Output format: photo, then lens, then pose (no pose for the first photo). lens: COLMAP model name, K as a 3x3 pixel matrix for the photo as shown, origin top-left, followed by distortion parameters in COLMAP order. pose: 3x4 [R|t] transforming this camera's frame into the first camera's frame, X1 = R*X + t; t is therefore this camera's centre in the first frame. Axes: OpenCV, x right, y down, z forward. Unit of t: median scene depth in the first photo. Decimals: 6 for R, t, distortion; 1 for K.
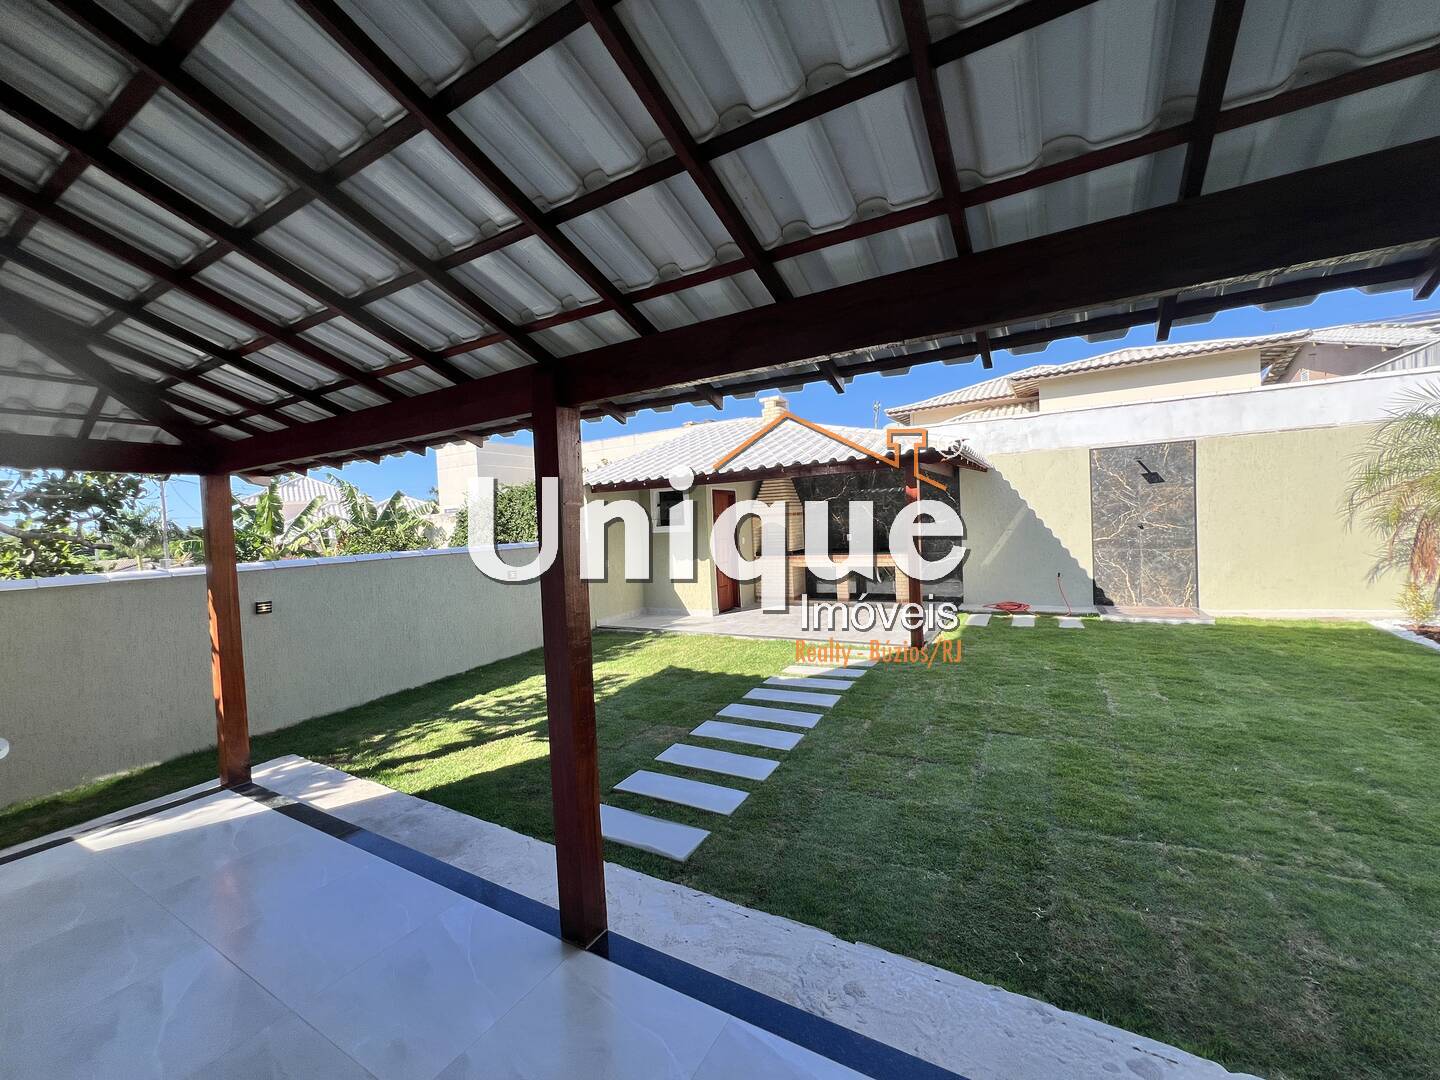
lens RADIAL K [[576.0, 0, 717.7], [0, 576.0, 535.4], [0, 0, 1]] dist [-0.001186, 0.000324]
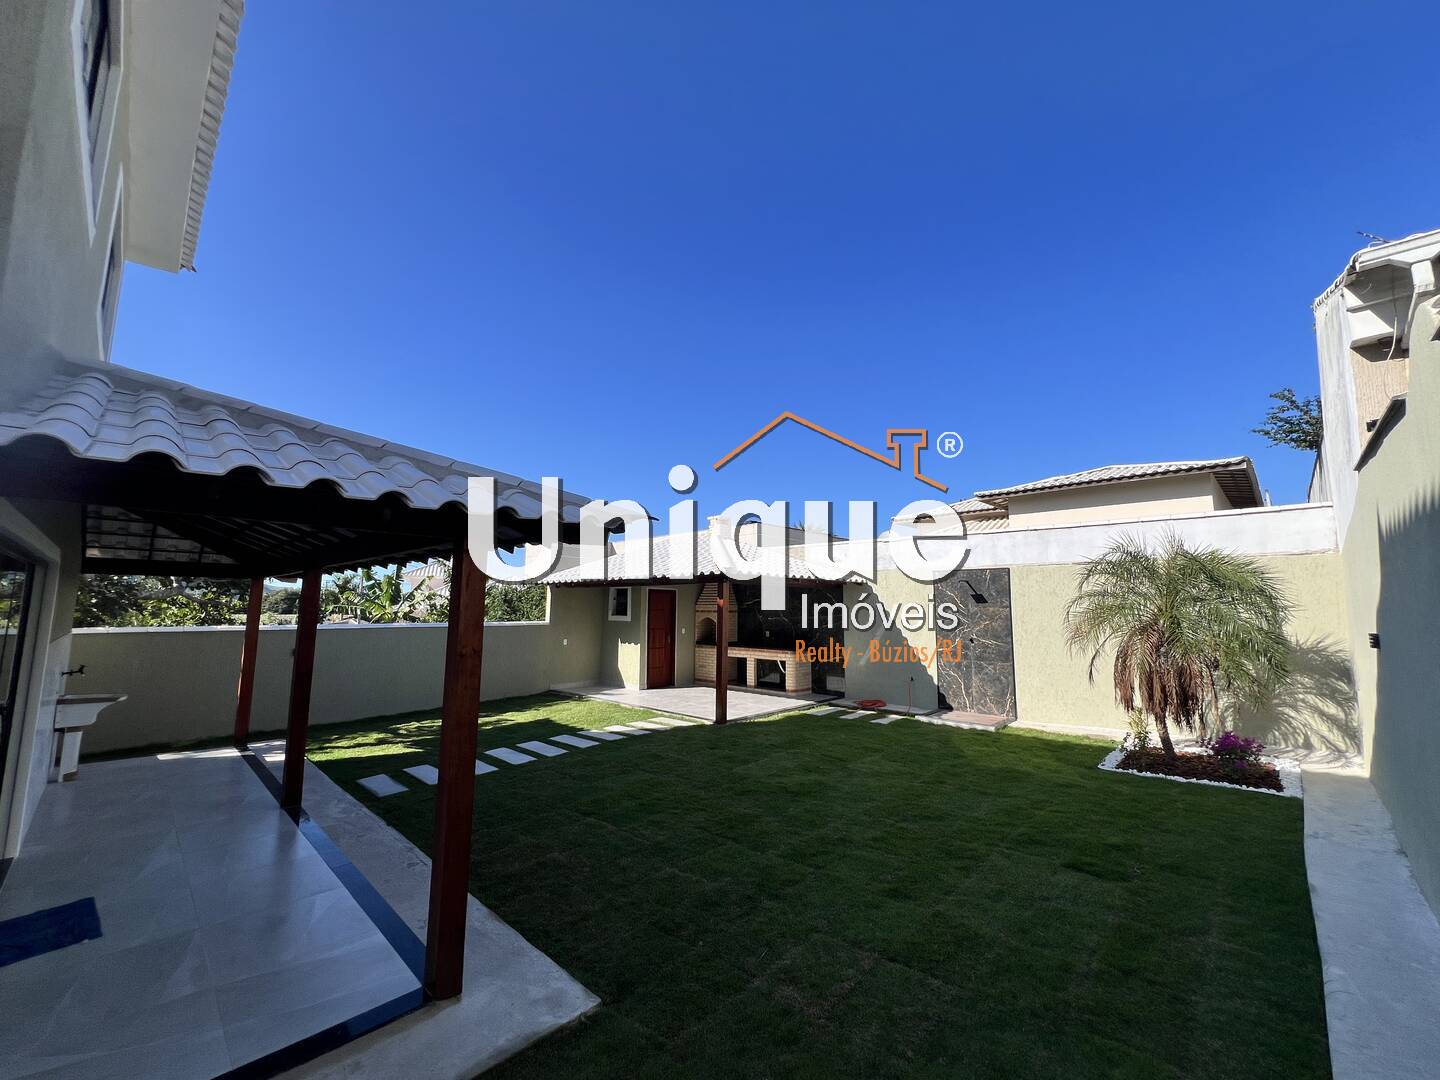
lens RADIAL K [[576.0, 0, 717.7], [0, 576.0, 535.4], [0, 0, 1]] dist [-0.001186, 0.000324]
pose [[0.969501, 0.024306, -0.243880, 0.534871], [-0.059503, 0.988642, -0.138012, -0.035474], [0.237756, 0.148315, 0.959935, -0.252837]]
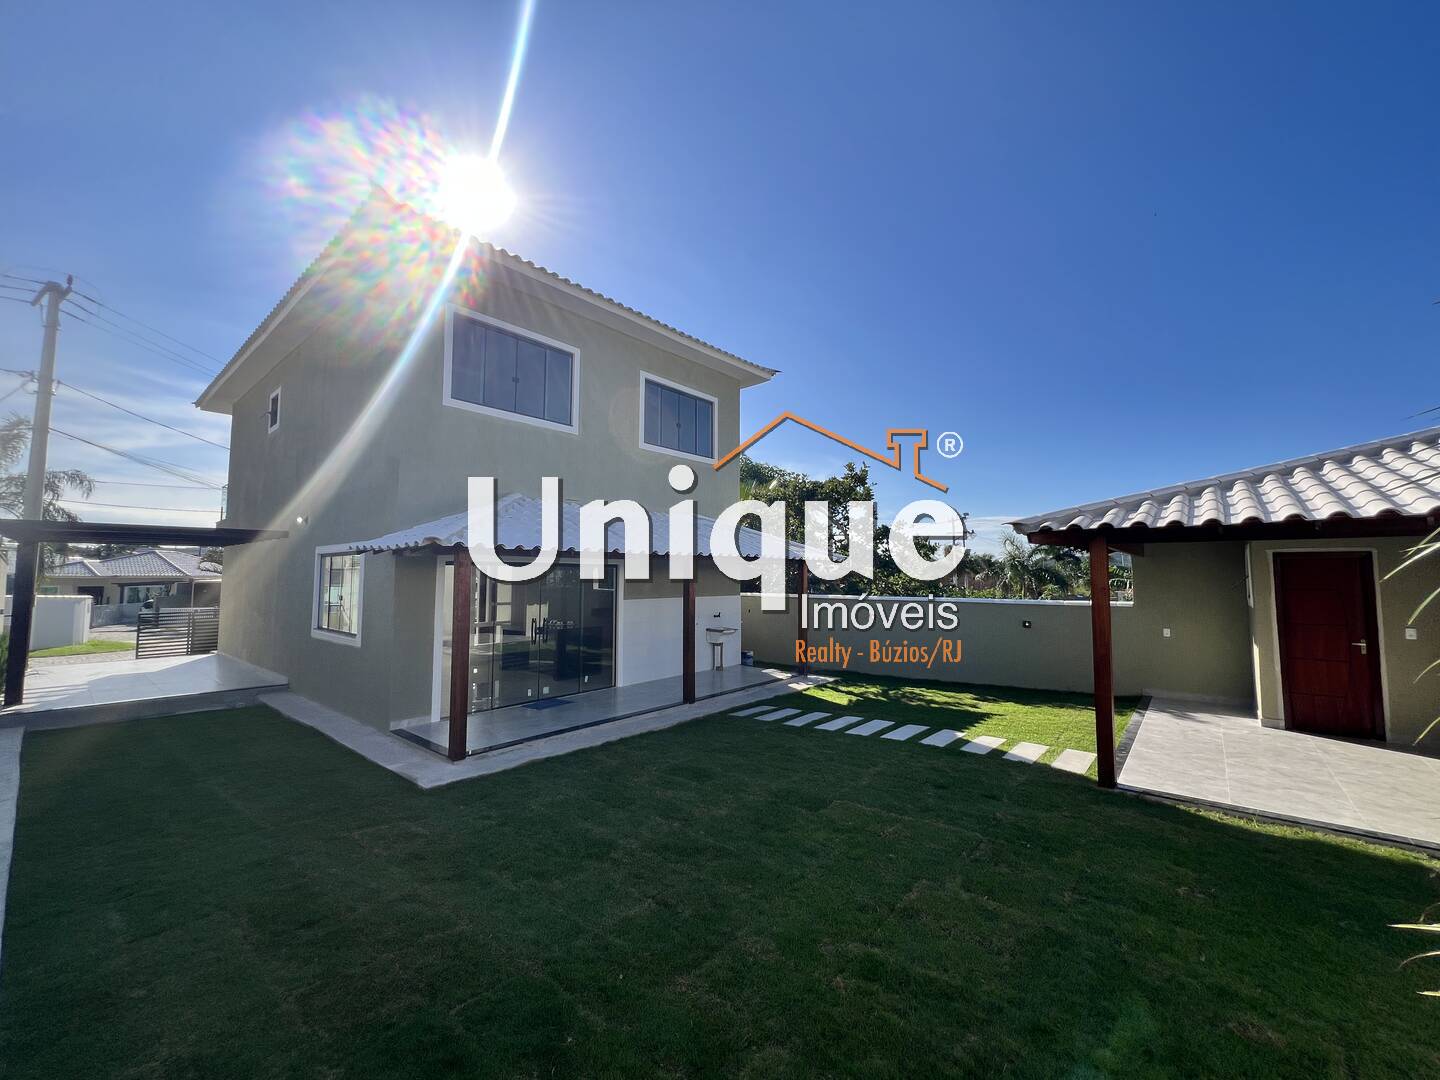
lens RADIAL K [[567.1, 0, 723.2], [0, 567.1, 537.7], [0, 0, 1]] dist [0.000451, 0.000124]
pose [[-0.165461, -0.014767, -0.986106, 0.977679], [-0.017368, 0.999776, -0.012058, -0.093720], [0.986063, 0.015131, -0.165681, 0.522049]]
